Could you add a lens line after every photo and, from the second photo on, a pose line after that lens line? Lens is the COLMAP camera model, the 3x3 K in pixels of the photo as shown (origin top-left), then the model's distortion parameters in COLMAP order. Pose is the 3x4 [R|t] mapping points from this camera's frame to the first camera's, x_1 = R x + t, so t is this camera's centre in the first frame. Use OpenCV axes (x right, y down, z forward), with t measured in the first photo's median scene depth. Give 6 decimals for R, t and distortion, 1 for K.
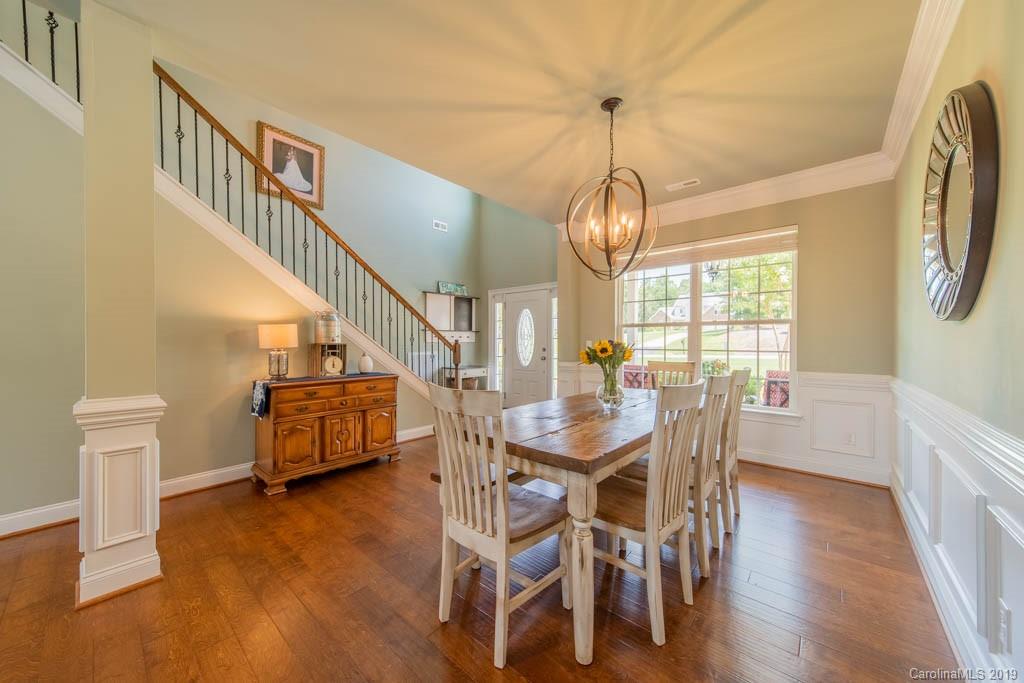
lens RADIAL K [[361.7, 0, 509.5], [0, 361.7, 340.6], [0, 0, 1]] dist [0.008154, 0.000162]
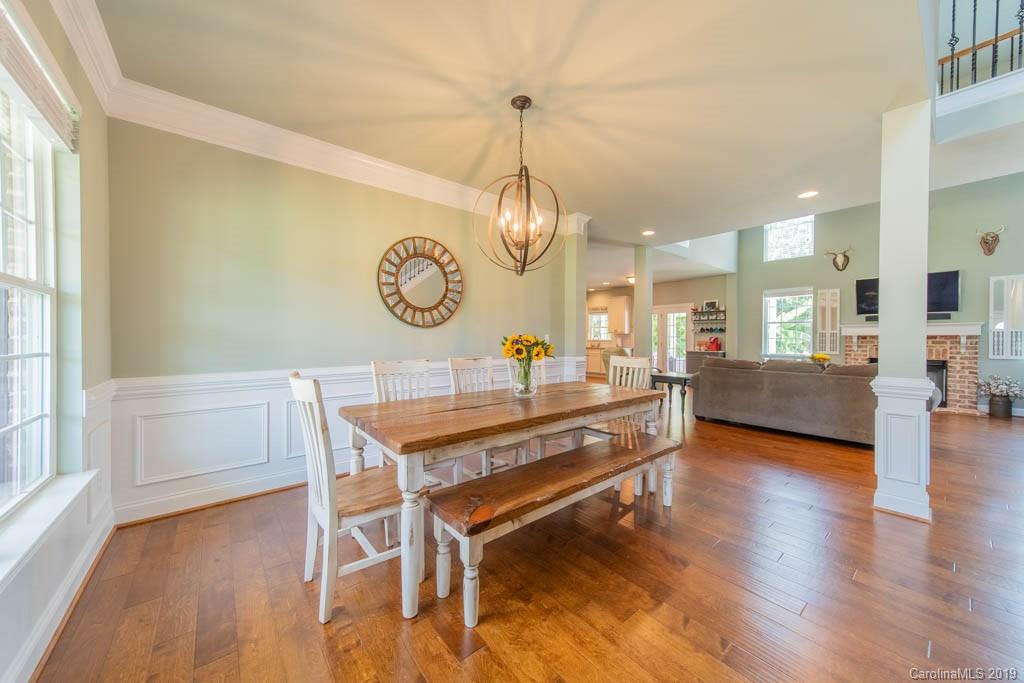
lens RADIAL K [[361.7, 0, 509.5], [0, 361.7, 340.6], [0, 0, 1]] dist [0.008154, 0.000162]
pose [[-0.986474, -0.001896, 0.163909, 0.145600], [-0.000812, 0.999977, 0.006679, 0.015013], [-0.163918, 0.006456, -0.986453, 2.028306]]
